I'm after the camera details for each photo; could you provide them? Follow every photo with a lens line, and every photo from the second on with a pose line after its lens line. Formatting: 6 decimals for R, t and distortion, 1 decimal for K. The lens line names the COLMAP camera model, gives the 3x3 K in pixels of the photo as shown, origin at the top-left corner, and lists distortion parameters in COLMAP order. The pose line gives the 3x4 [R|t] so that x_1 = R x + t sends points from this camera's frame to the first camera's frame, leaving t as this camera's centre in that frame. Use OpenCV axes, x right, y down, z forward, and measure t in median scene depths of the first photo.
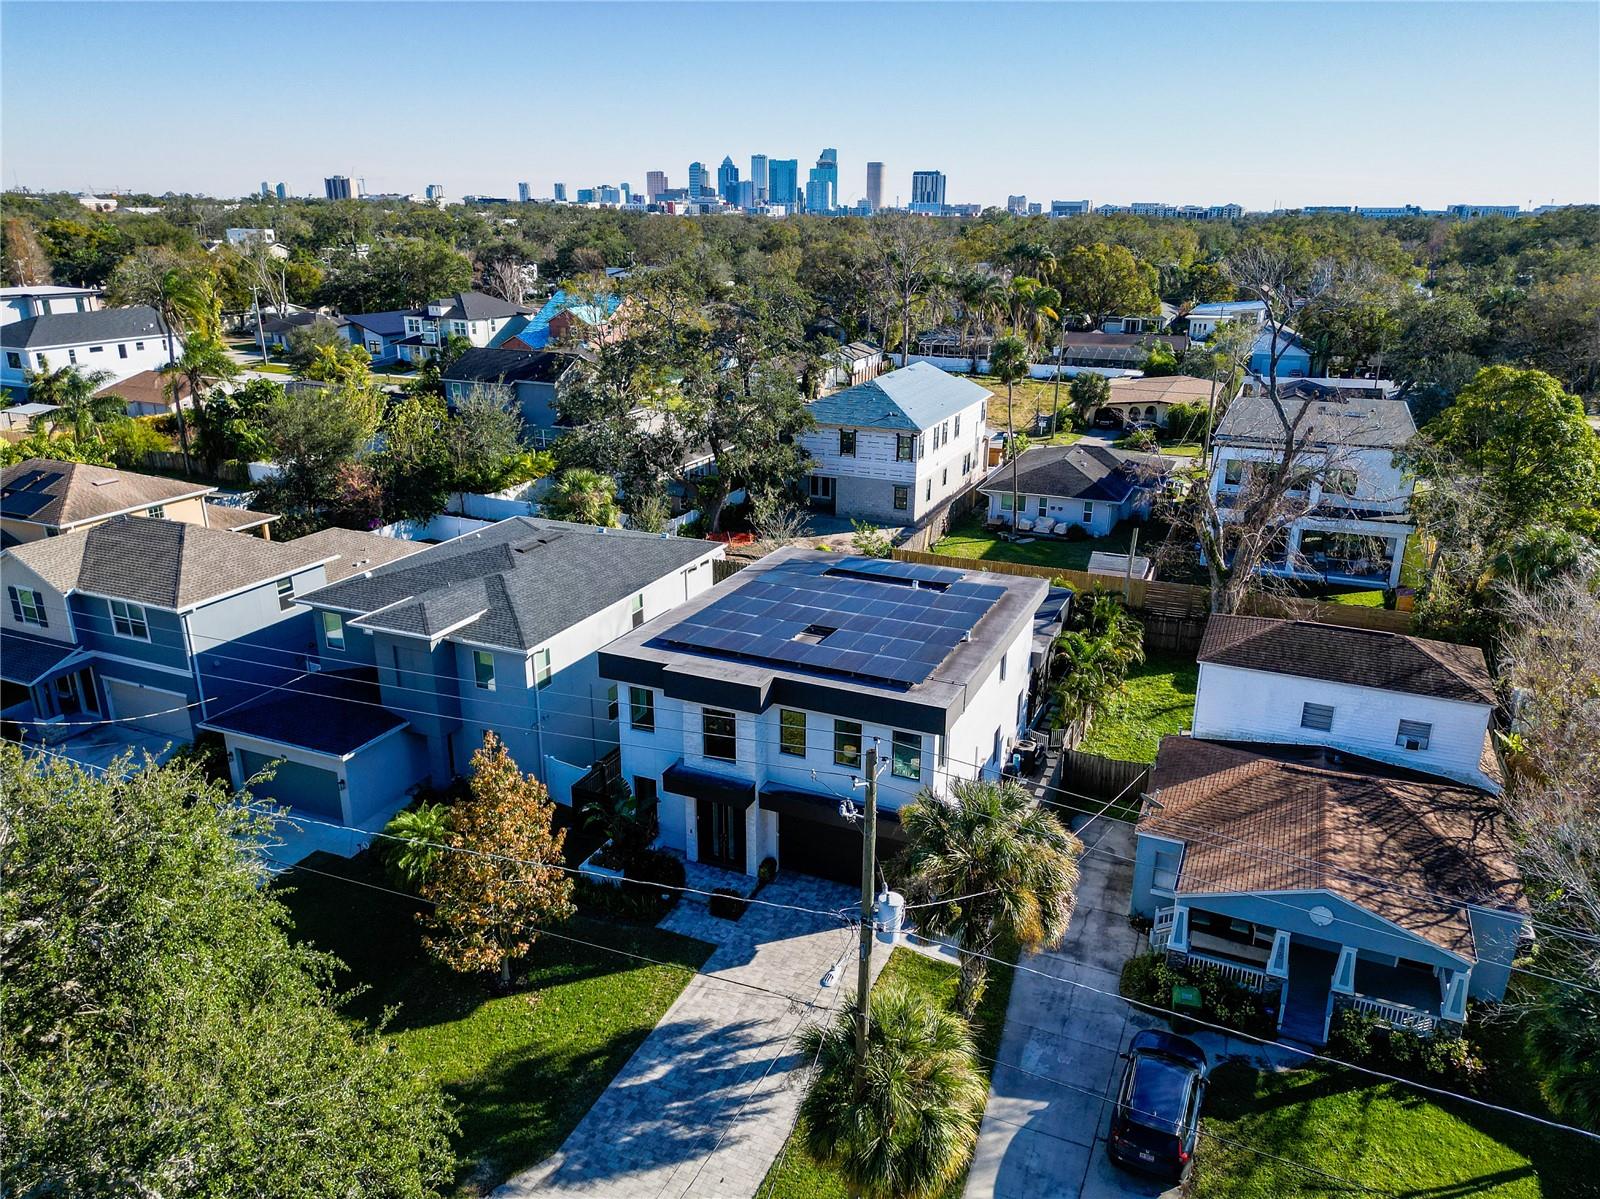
lens RADIAL K [[1124.3, 0, 807.9], [0, 1124.3, 605.2], [0, 0, 1]] dist [0.082989, -0.085409]
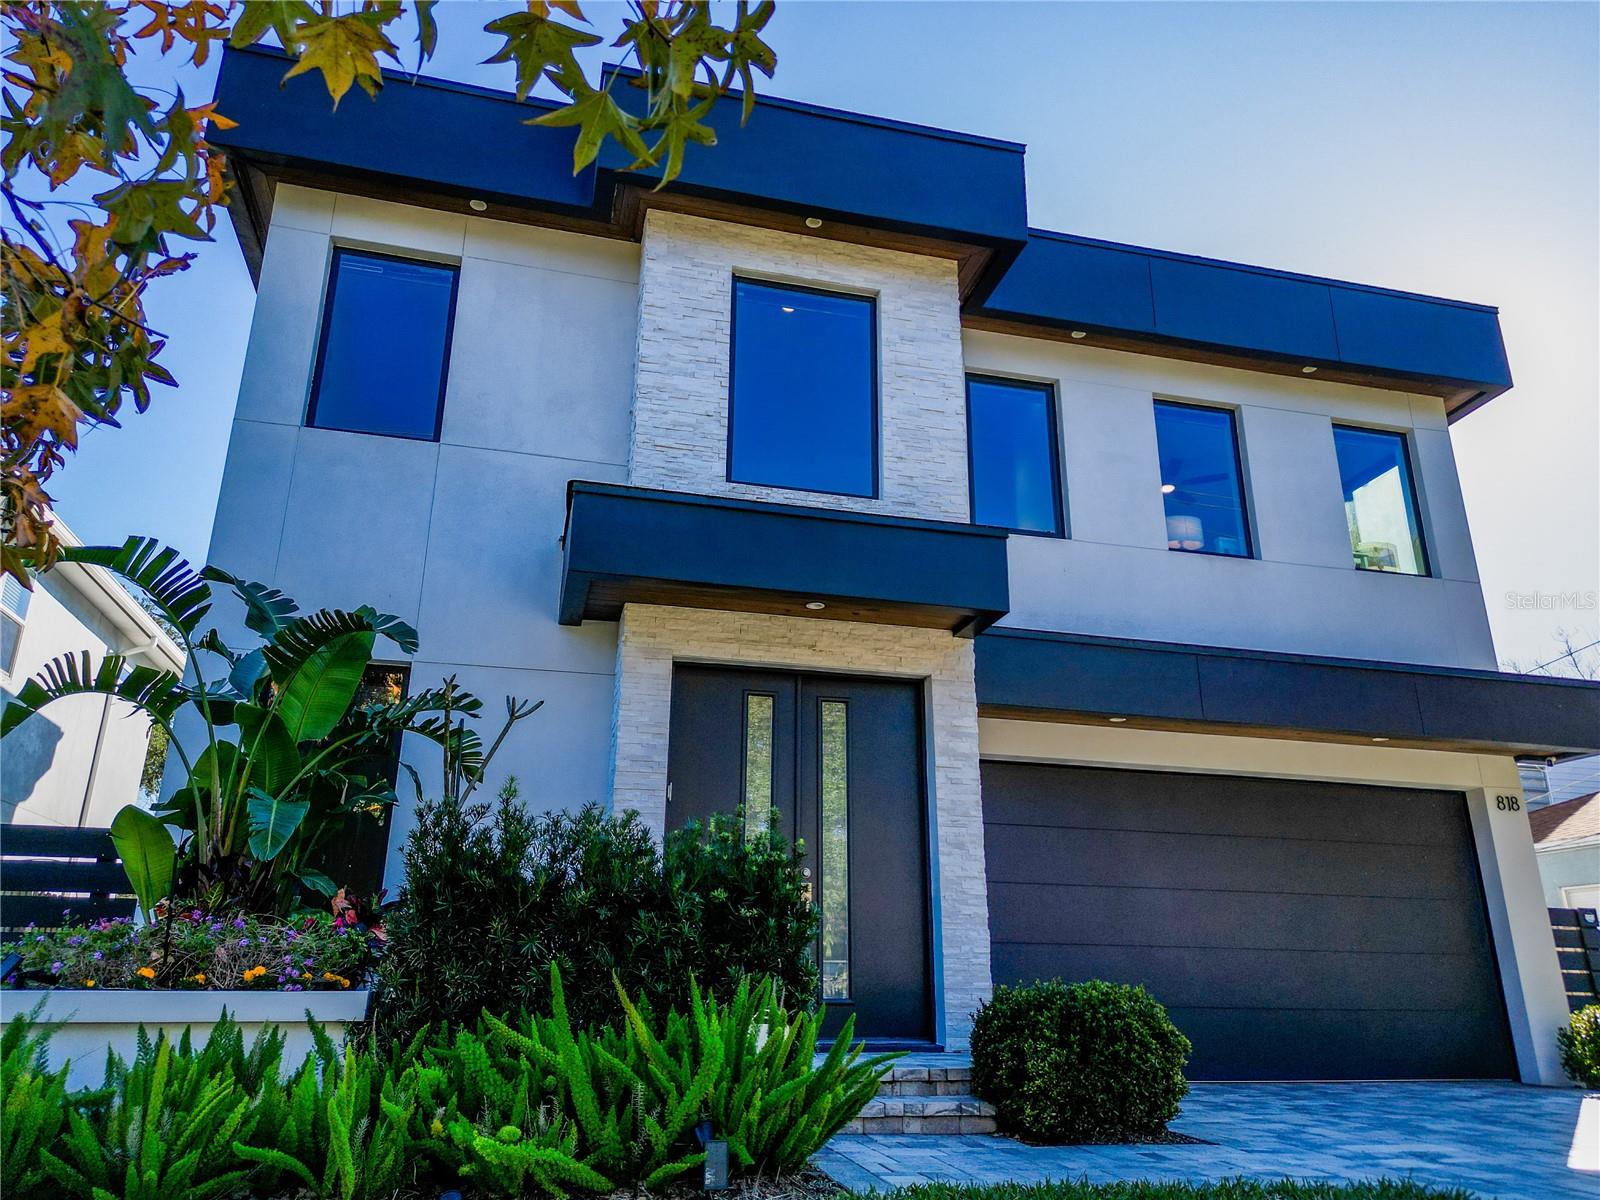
lens RADIAL K [[1127.1, 0, 808.2], [0, 1127.1, 606.5], [0, 0, 1]] dist [0.079321, -0.079118]
pose [[0.785450, 0.201237, 0.585296, -0.182894], [0.202199, 0.810345, -0.549960, 0.250602], [-0.584964, 0.550313, 0.595796, 0.757983]]
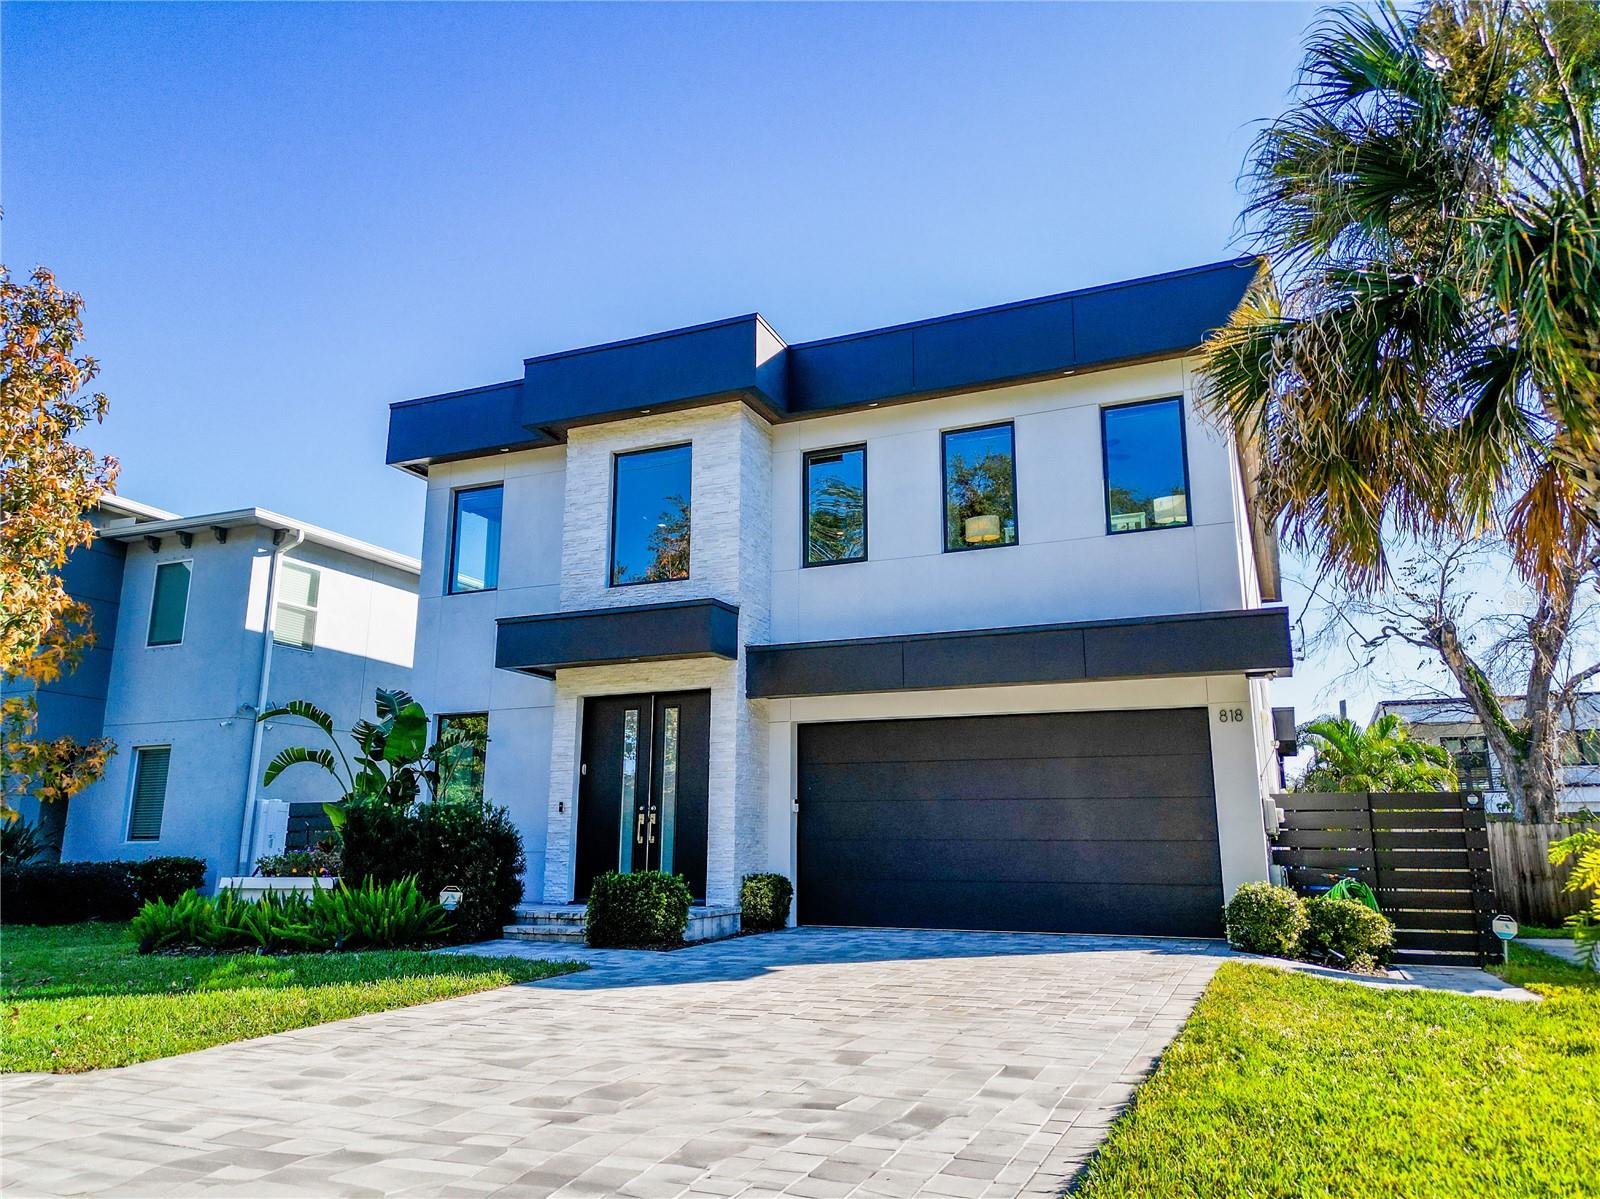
lens RADIAL K [[1124.3, 0, 807.9], [0, 1124.3, 605.2], [0, 0, 1]] dist [0.082989, -0.085409]
pose [[0.999916, -0.001098, 0.012893, -0.024262], [0.007726, 0.849970, -0.526774, 0.307161], [-0.010380, 0.526830, 0.849907, 0.581242]]
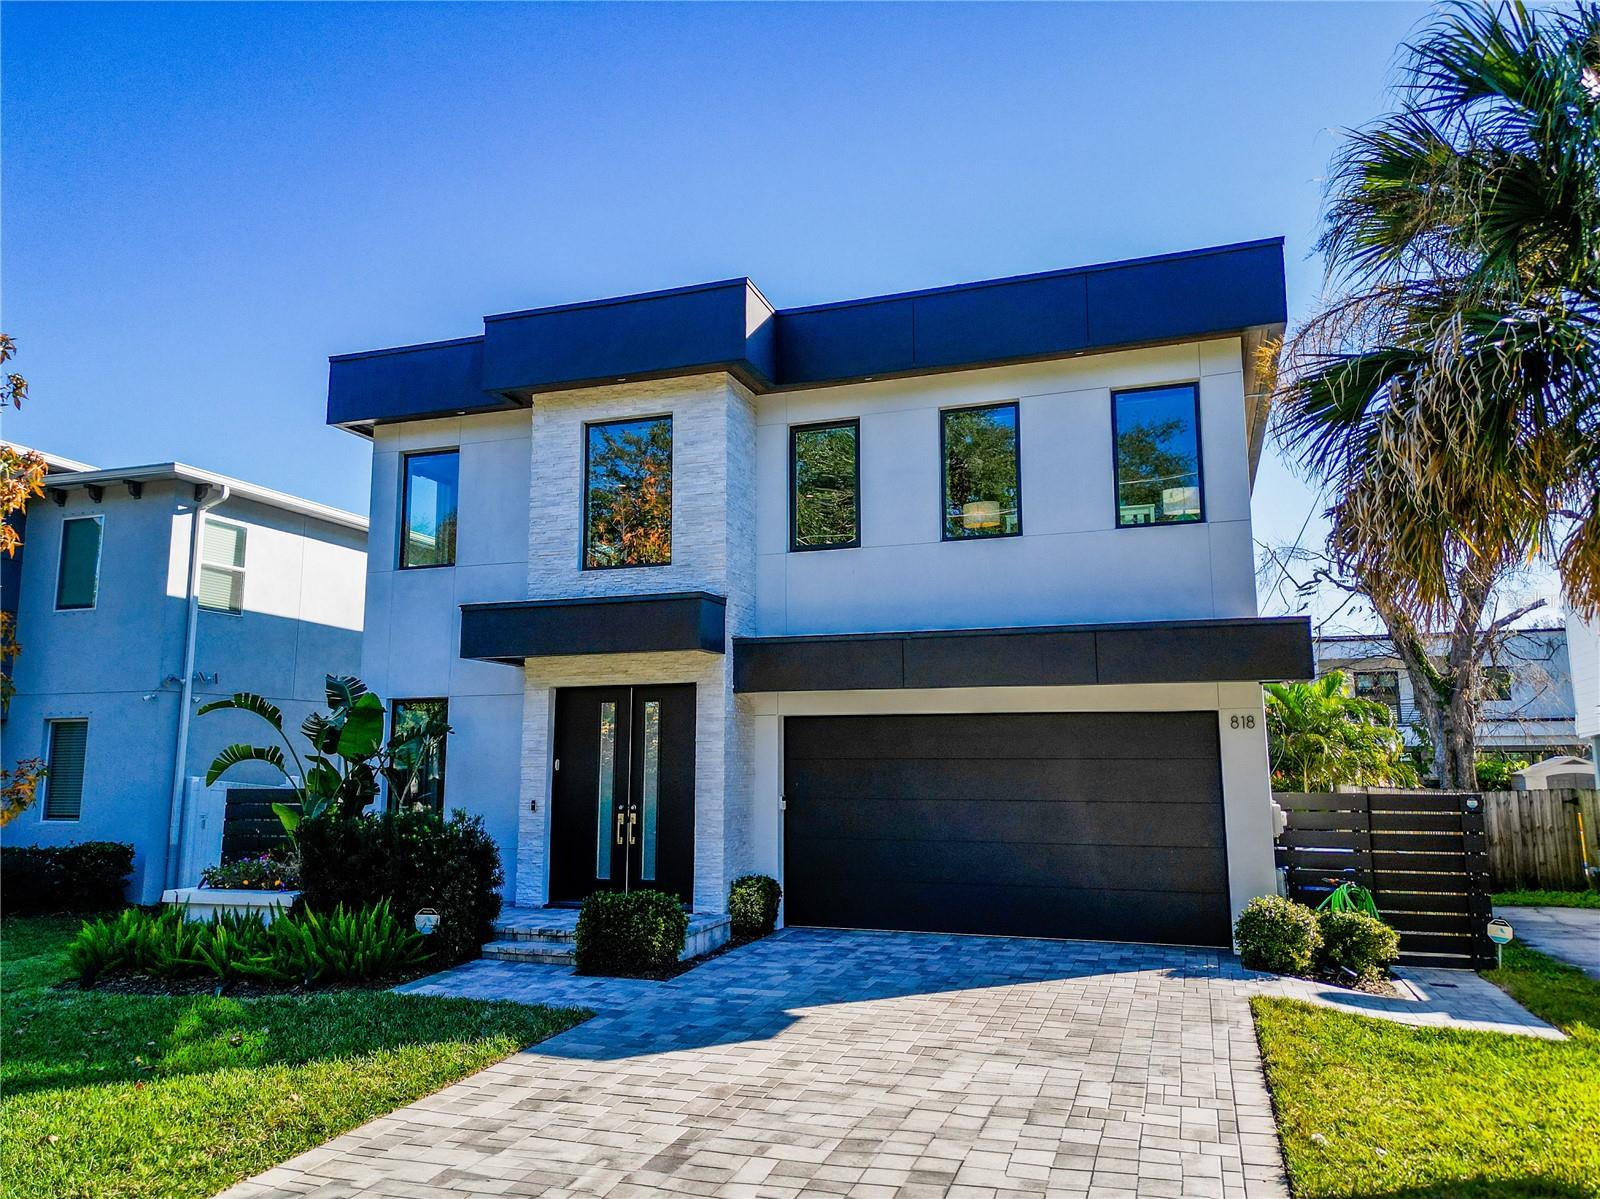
lens RADIAL K [[1124.3, 0, 807.9], [0, 1124.3, 605.2], [0, 0, 1]] dist [0.082989, -0.085409]
pose [[0.996234, 0.004145, 0.086602, -0.044433], [0.036267, 0.887352, -0.459664, 0.279285], [-0.078752, 0.461074, 0.883860, 0.587347]]
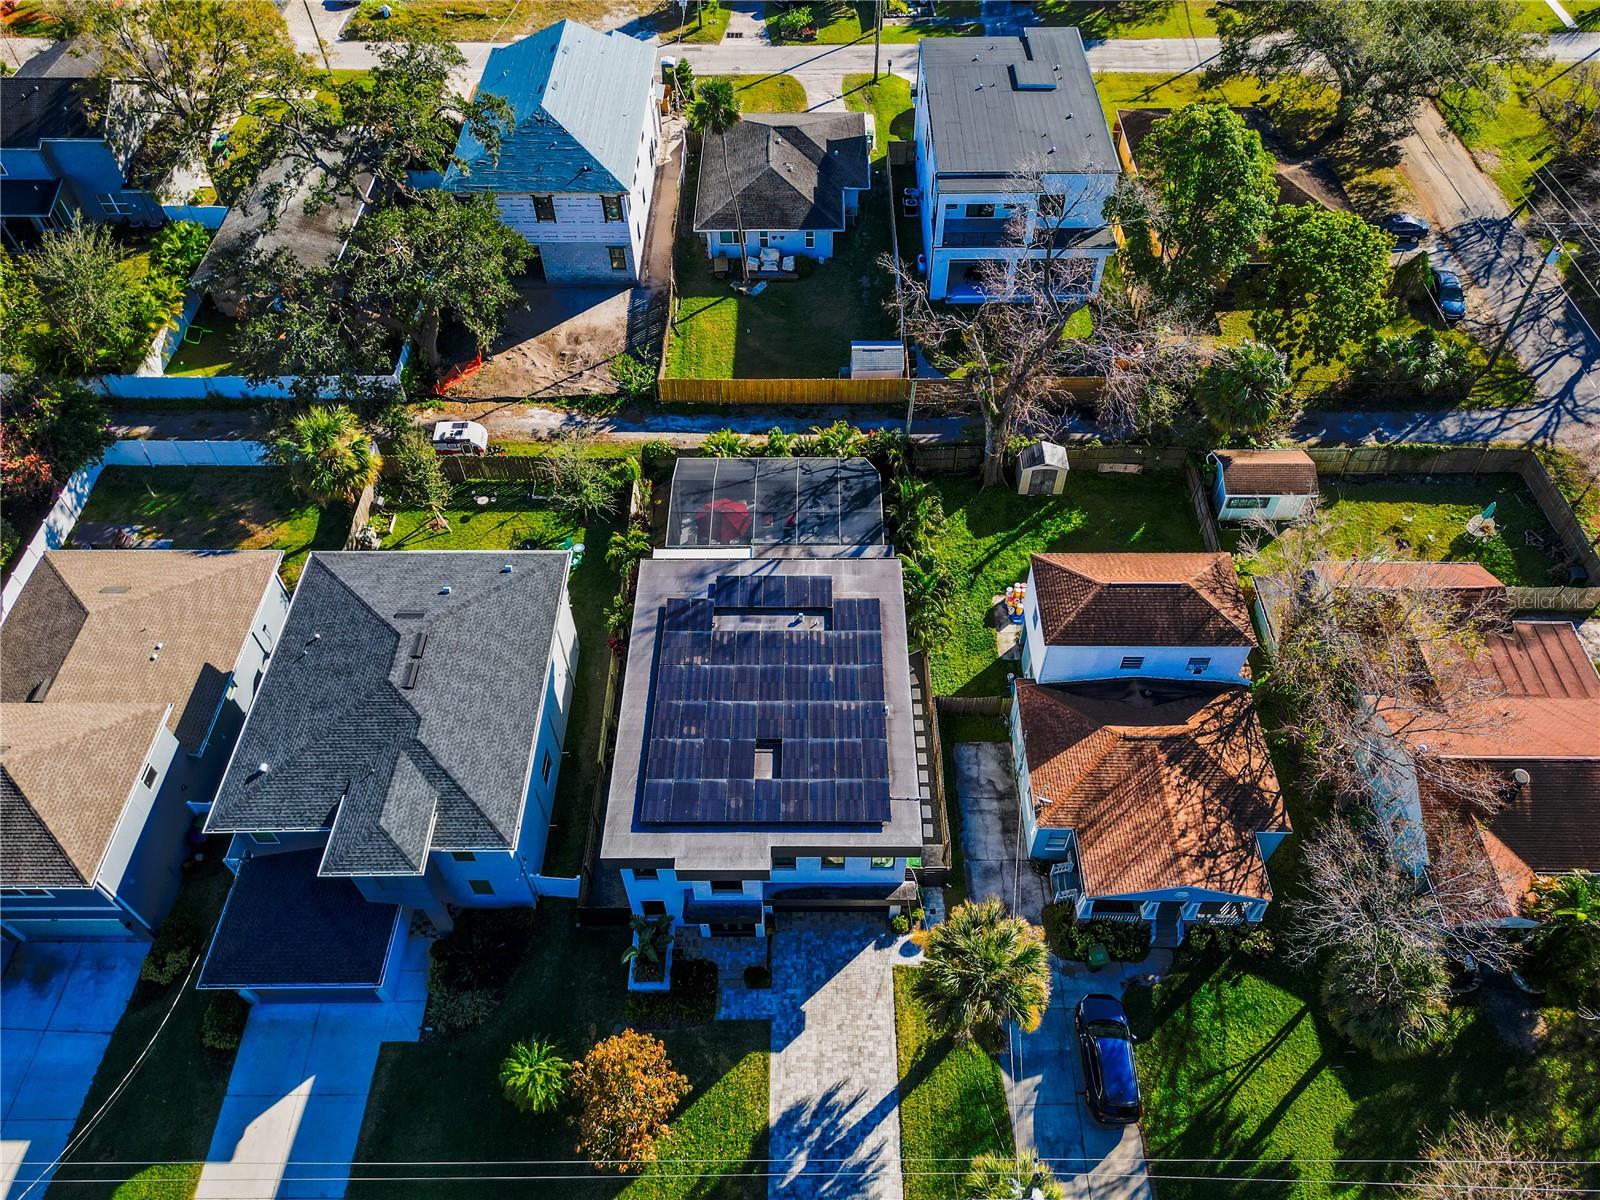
lens RADIAL K [[1124.3, 0, 807.9], [0, 1124.3, 605.7], [0, 0, 1]] dist [0.082989, -0.085409]
pose [[0.917723, -0.315584, 0.241228, -0.171205], [0.142249, 0.828116, 0.542207, -0.662058], [-0.370876, -0.463282, 0.804873, 0.121092]]
